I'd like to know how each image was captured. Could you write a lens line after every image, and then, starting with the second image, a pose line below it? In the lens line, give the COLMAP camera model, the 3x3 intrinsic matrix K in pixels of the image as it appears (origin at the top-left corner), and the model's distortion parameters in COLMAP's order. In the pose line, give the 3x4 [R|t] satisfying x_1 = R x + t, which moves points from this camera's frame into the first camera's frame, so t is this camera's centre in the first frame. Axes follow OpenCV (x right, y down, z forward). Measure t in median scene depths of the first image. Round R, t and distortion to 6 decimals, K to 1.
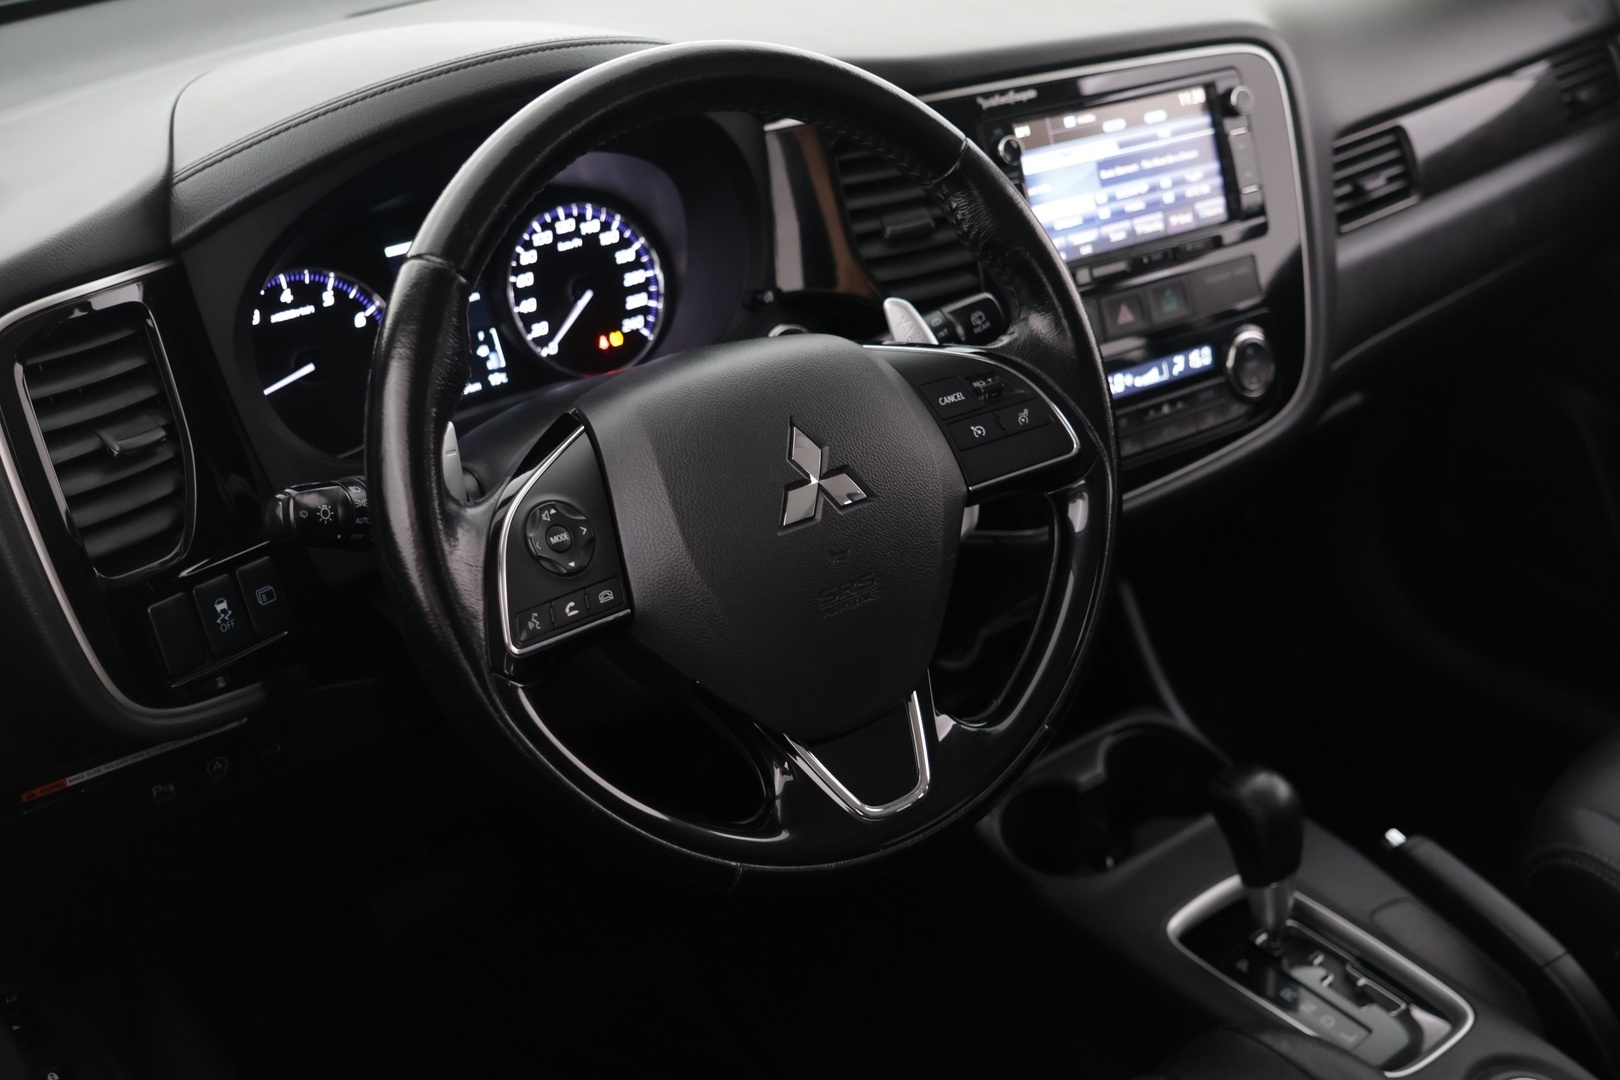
lens RADIAL K [[1825.3, 0, 807.2], [0, 1825.3, 539.8], [0, 0, 1]] dist [-0.042274, 0.000000]
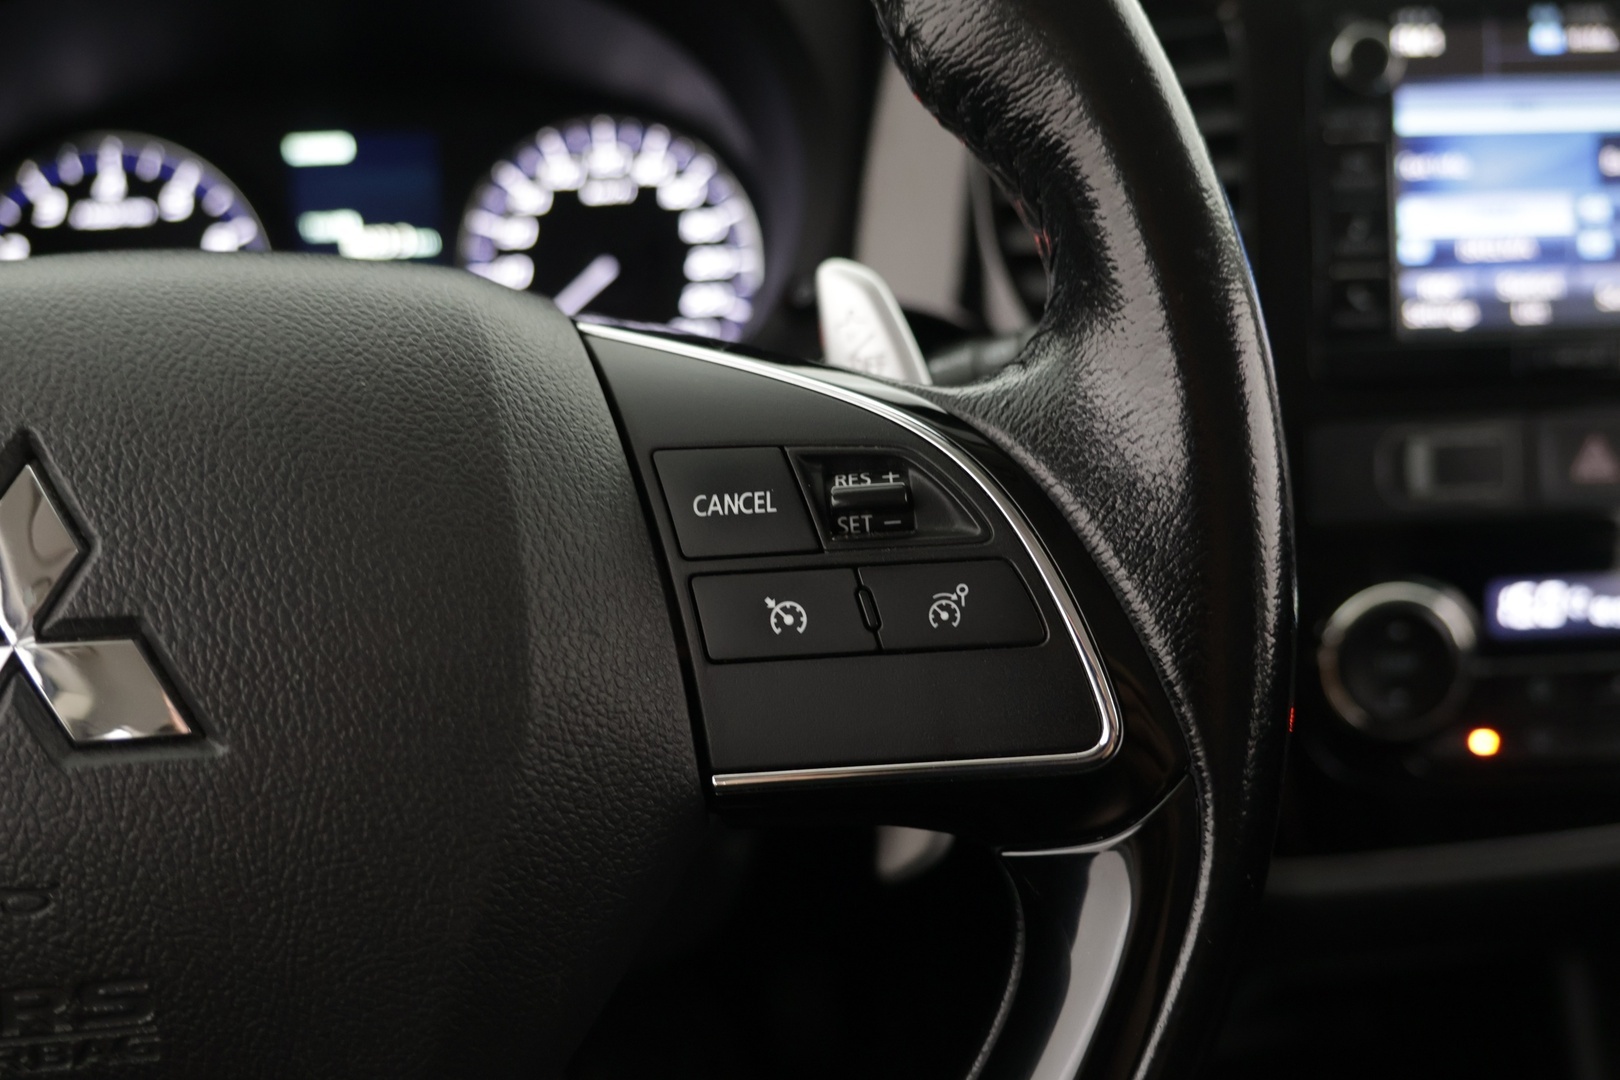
lens RADIAL K [[1365.5, 0, 815.6], [0, 1365.5, 544.0], [0, 0, 1]] dist [-0.044770, 0.039940]
pose [[0.868591, 0.200751, -0.453044, 0.166293], [-0.228482, 0.973525, -0.006667, -0.057650], [0.439711, 0.109304, 0.891463, 0.627469]]
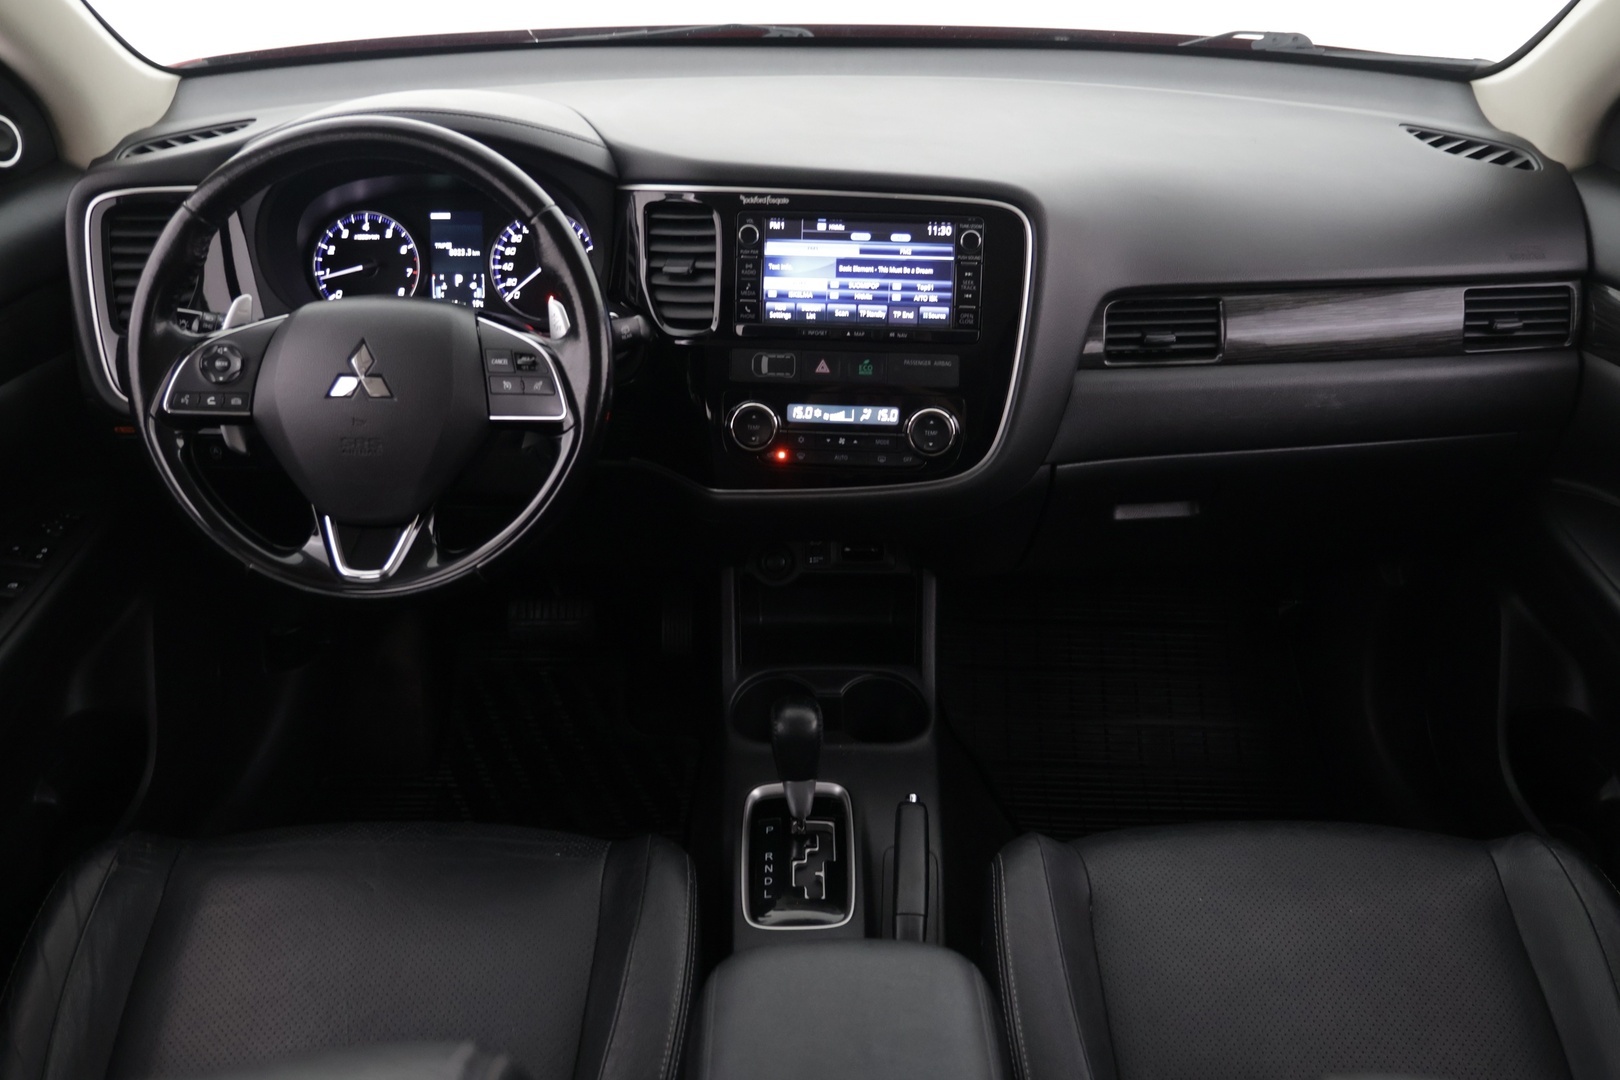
lens RADIAL K [[1365.5, 0, 819.3], [0, 1365.5, 527.8], [0, 0, 1]] dist [-0.044770, 0.039940]
pose [[0.791737, 0.318428, -0.521303, 0.785665], [-0.302625, 0.945766, 0.118088, -0.133300], [0.530633, 0.064265, 0.845162, 0.110901]]
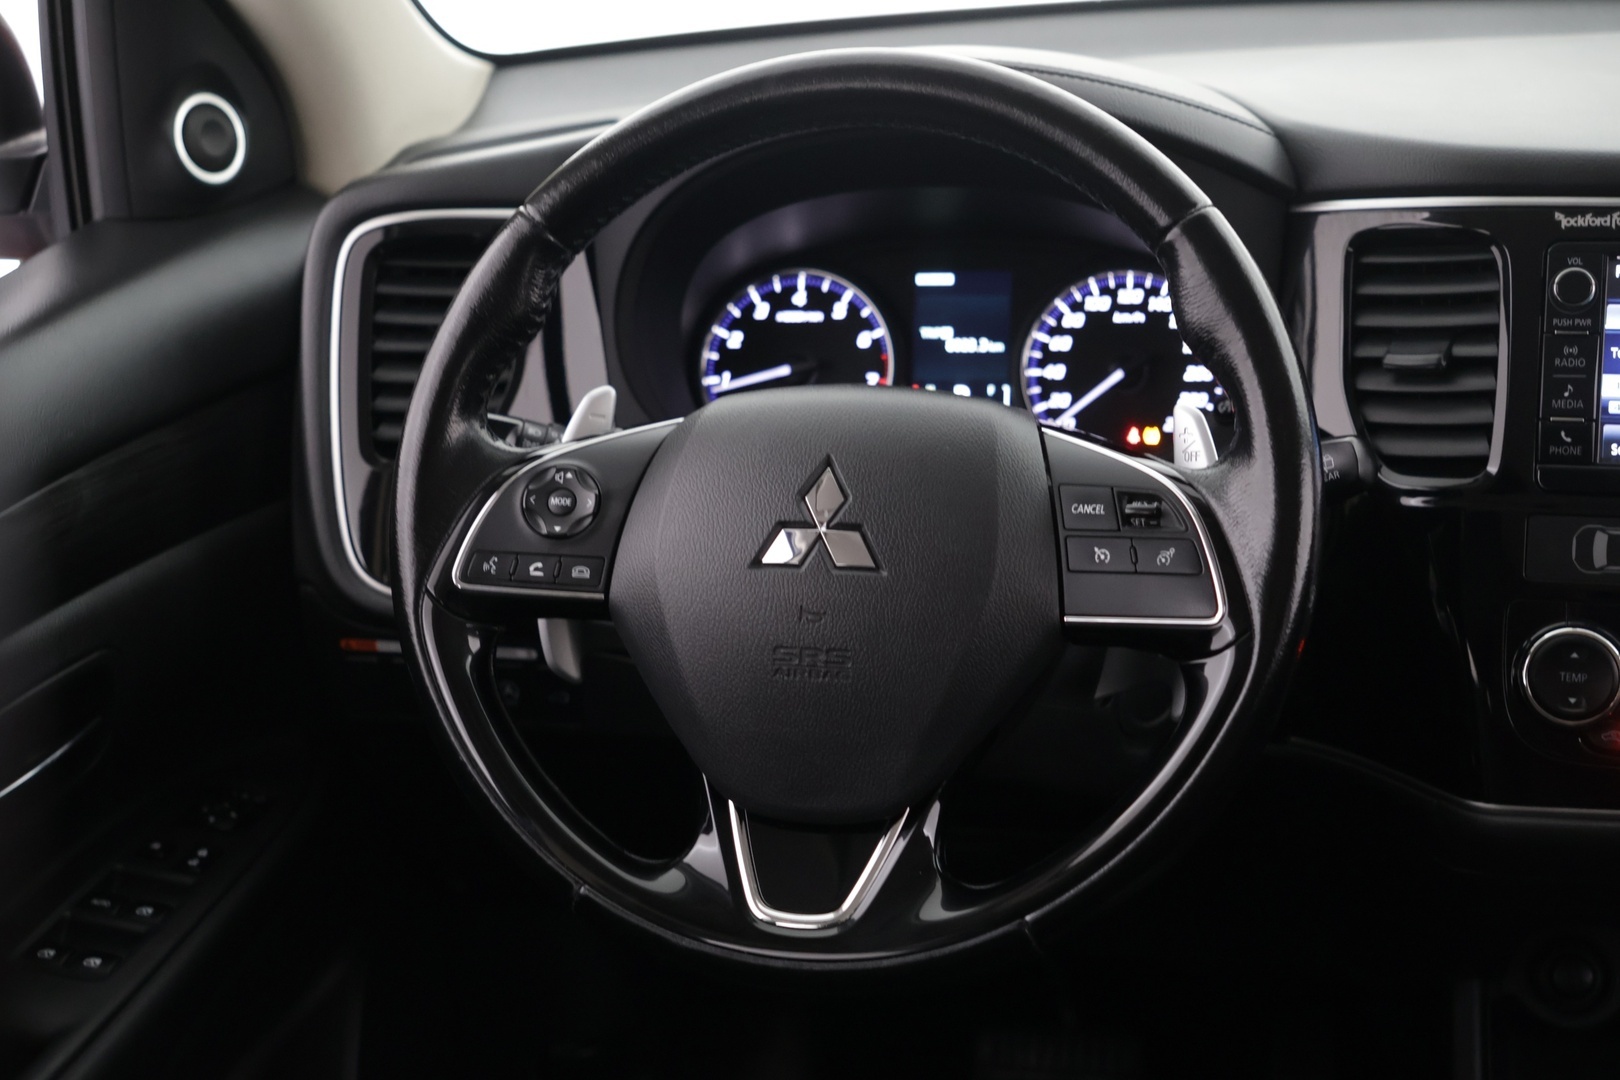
lens RADIAL K [[2310.3, 0, 796.9], [0, 2310.3, 523.0], [0, 0, 1]] dist [-0.001501, 0.000000]
pose [[0.616991, 0.230063, -0.752591, 0.621086], [-0.328013, 0.944466, 0.019806, -0.039460], [0.715353, 0.234639, 0.658191, 0.185058]]
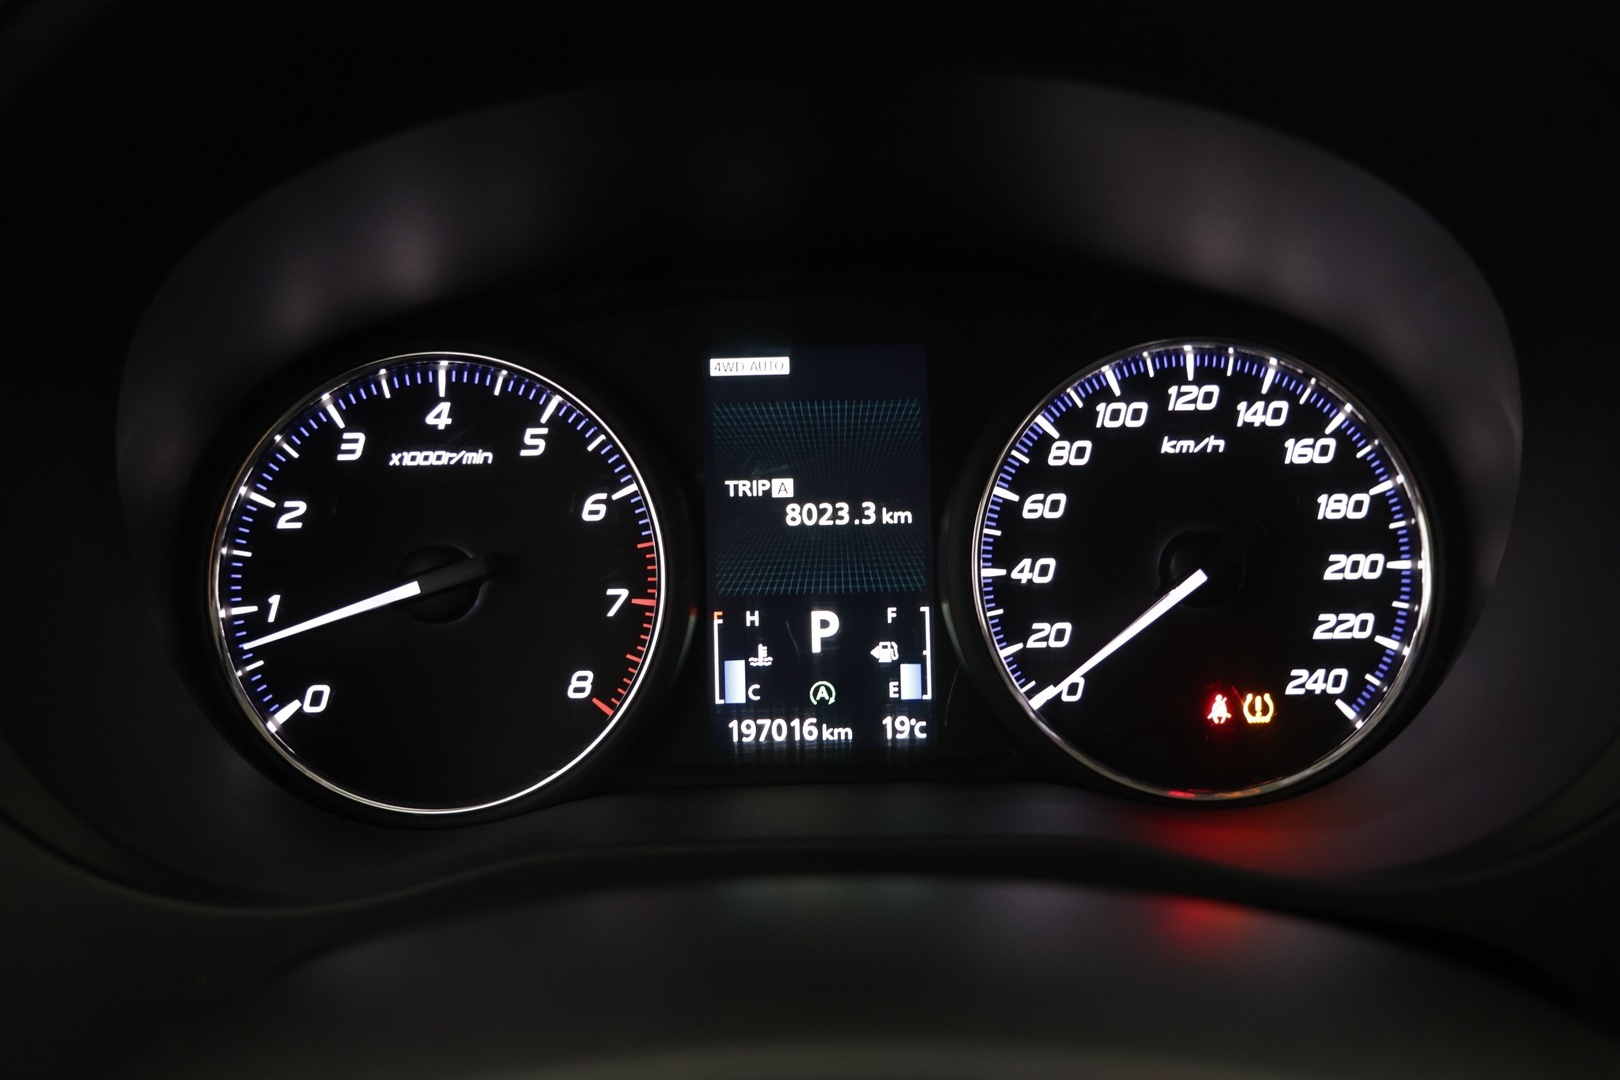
lens RADIAL K [[1365.5, 0, 823.4], [0, 1365.5, 534.8], [0, 0, 1]] dist [-0.044770, 0.039940]
pose [[0.786825, 0.222868, -0.575531, -0.020258], [-0.284673, 0.958455, -0.018033, -0.115492], [0.547602, 0.178027, 0.817581, 0.719222]]
